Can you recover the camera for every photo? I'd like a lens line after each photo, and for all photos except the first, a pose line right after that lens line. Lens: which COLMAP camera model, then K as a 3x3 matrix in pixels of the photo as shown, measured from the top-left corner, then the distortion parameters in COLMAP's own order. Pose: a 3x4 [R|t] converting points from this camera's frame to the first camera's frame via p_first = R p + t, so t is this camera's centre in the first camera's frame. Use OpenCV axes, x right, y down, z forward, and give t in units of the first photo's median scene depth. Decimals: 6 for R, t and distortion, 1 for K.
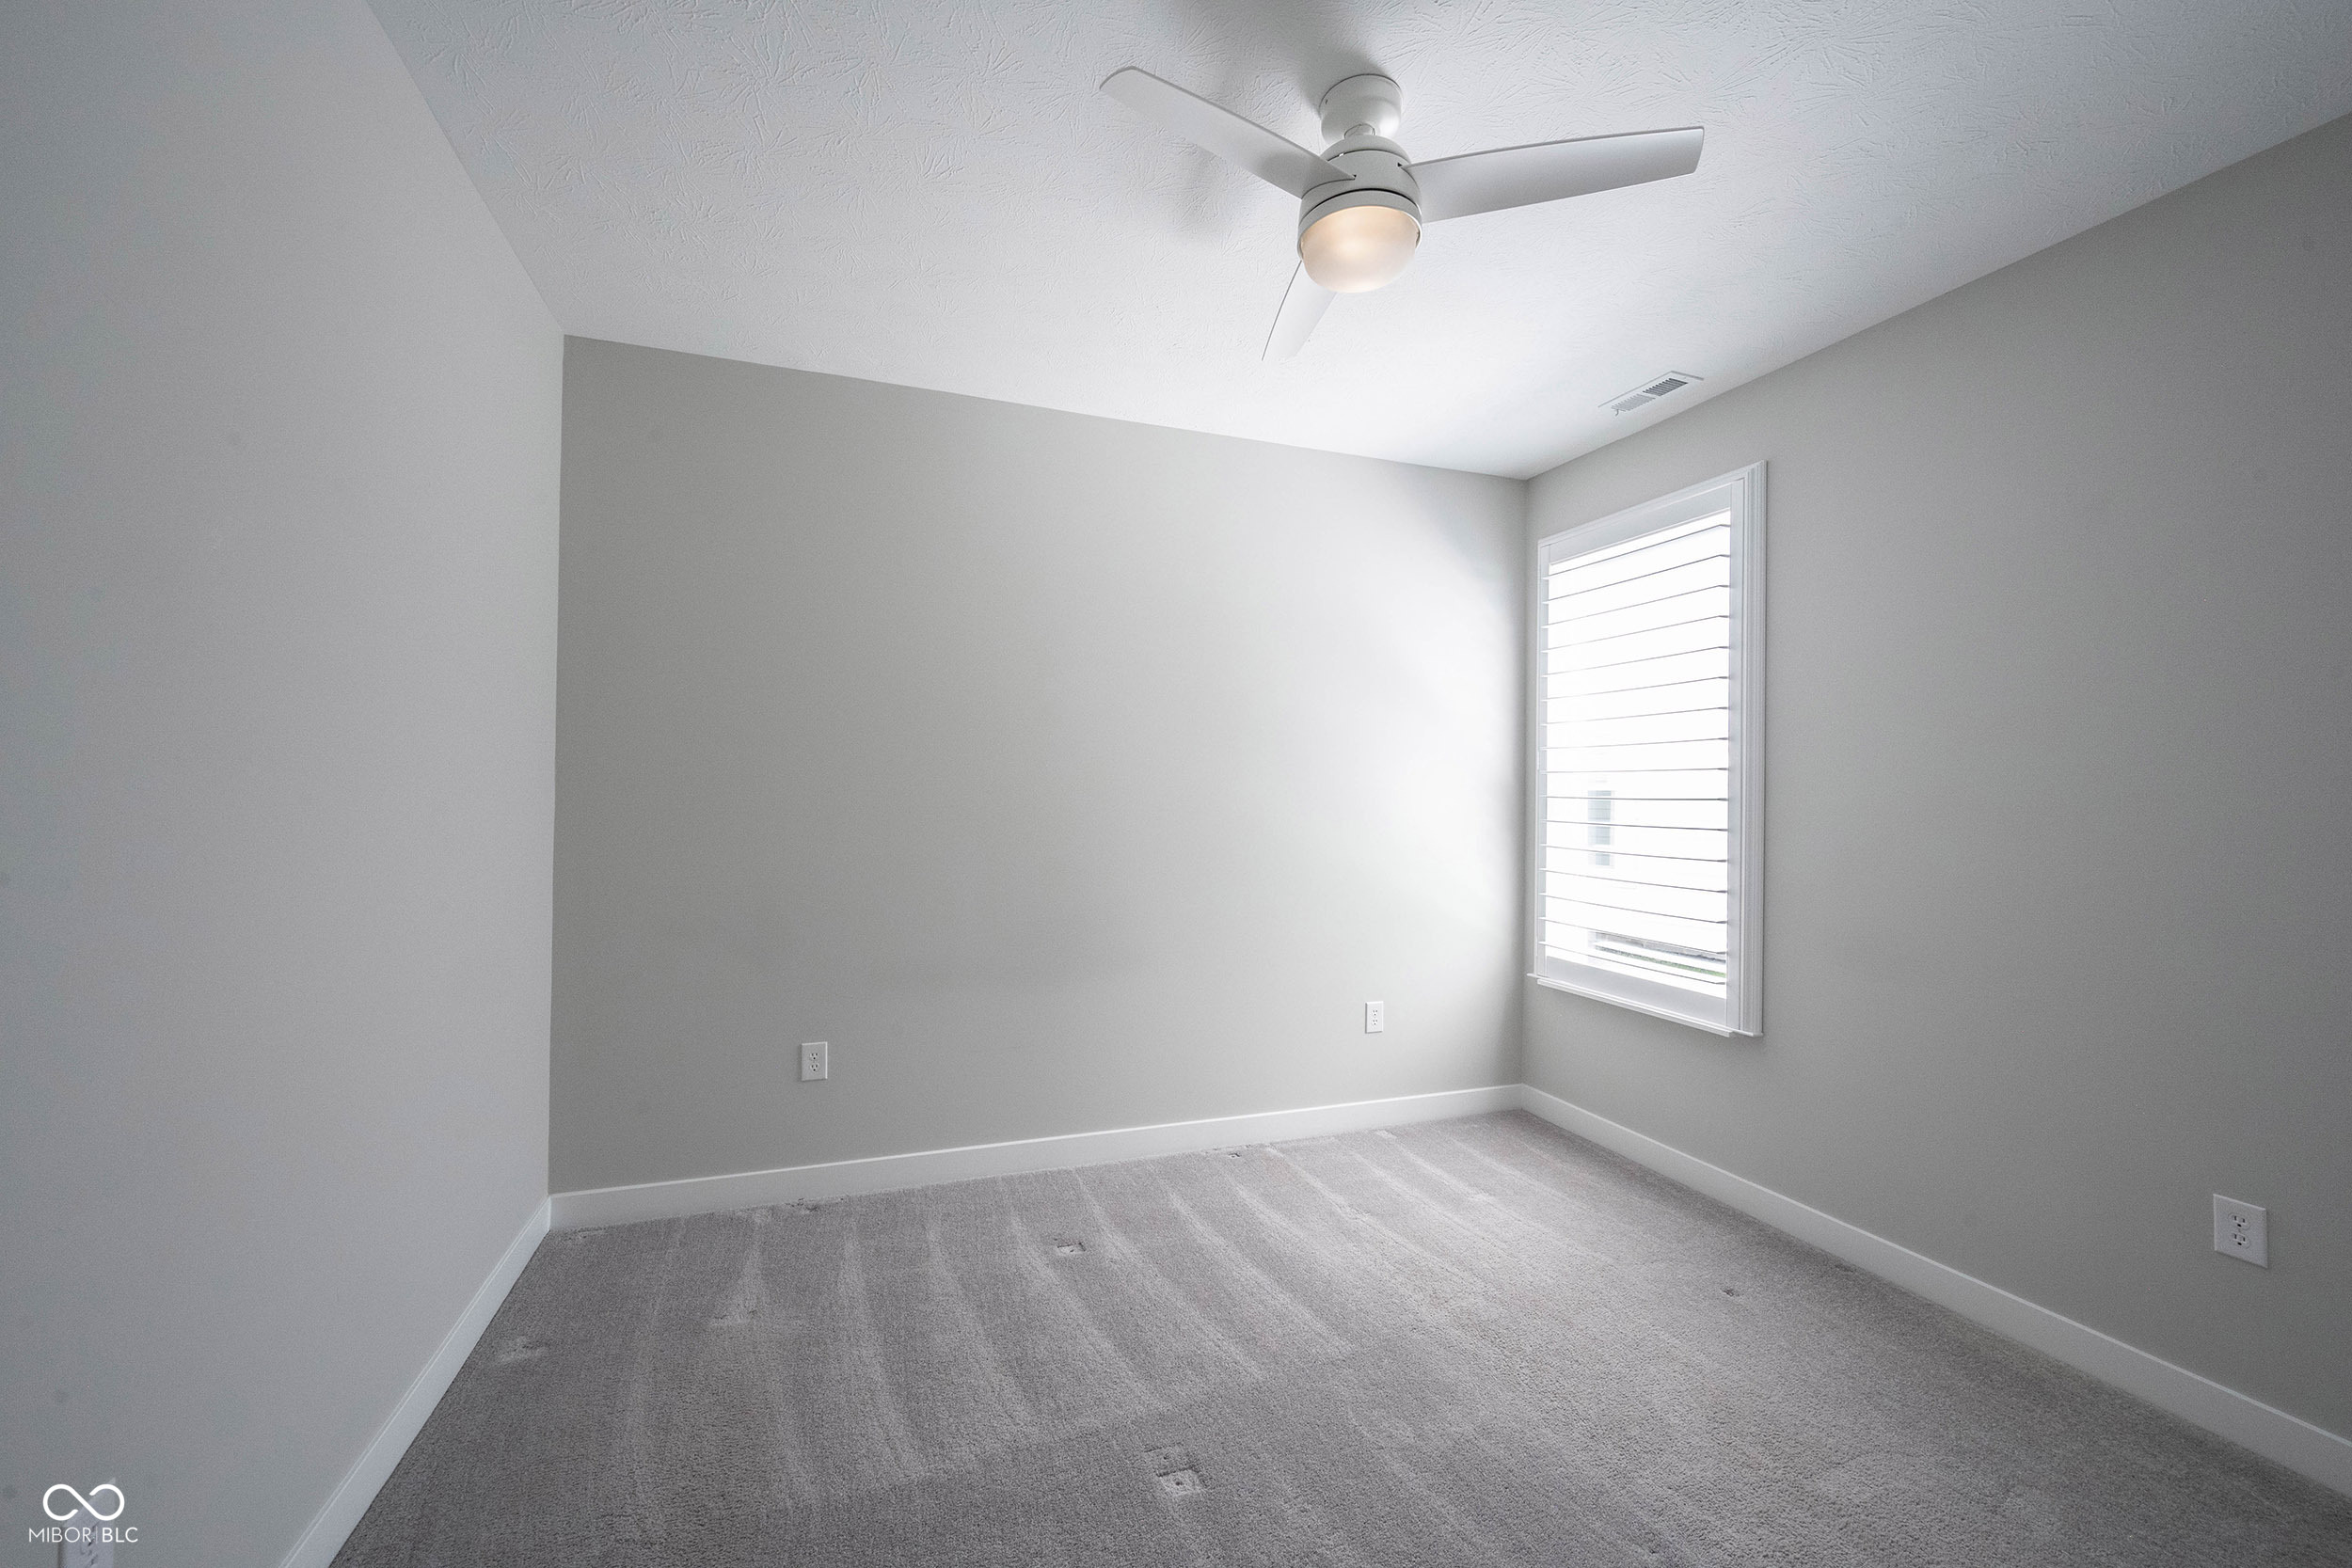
lens RADIAL K [[985.8, 0, 1176.0], [0, 985.8, 784.0], [0, 0, 1]] dist [-0.000296, -0.000006]
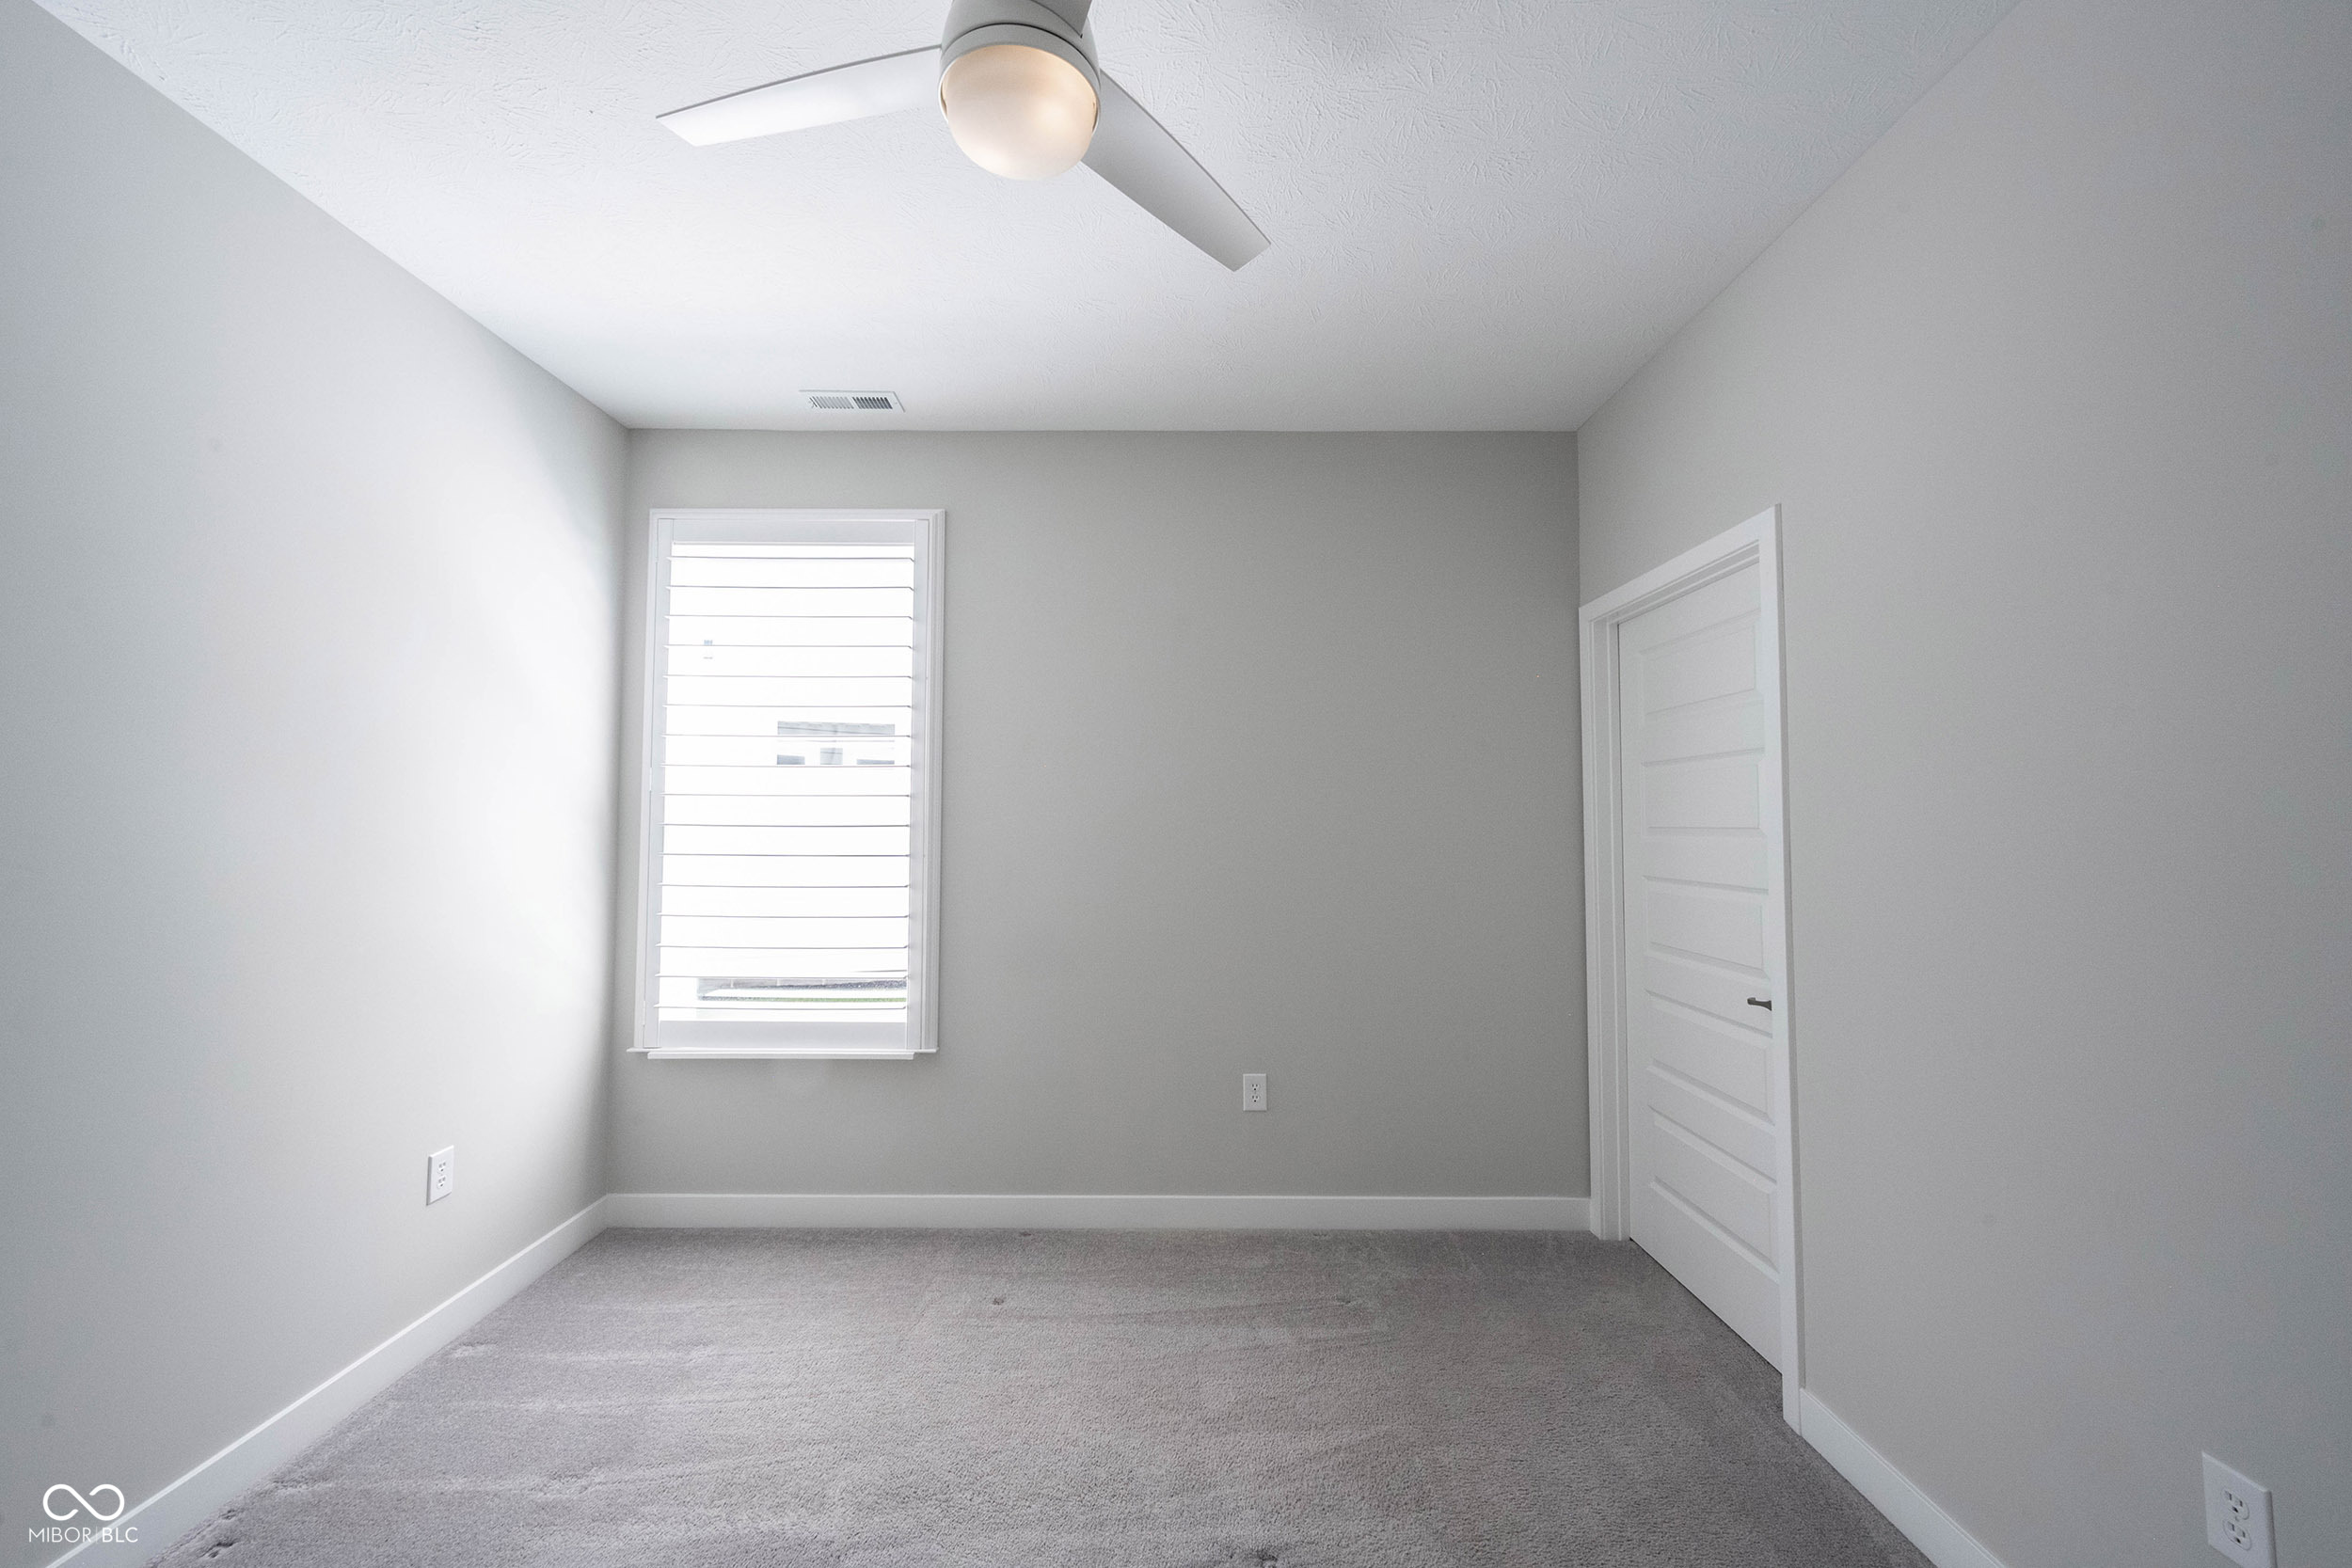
lens RADIAL K [[956.5, 0, 1166.0], [0, 956.5, 775.7], [0, 0, 1]] dist [0.000335, 0.000239]
pose [[0.311044, 0.033730, 0.949797, -0.278115], [-0.006621, 0.999423, -0.033324, -0.004295], [-0.950373, 0.004076, 0.311087, 0.401546]]
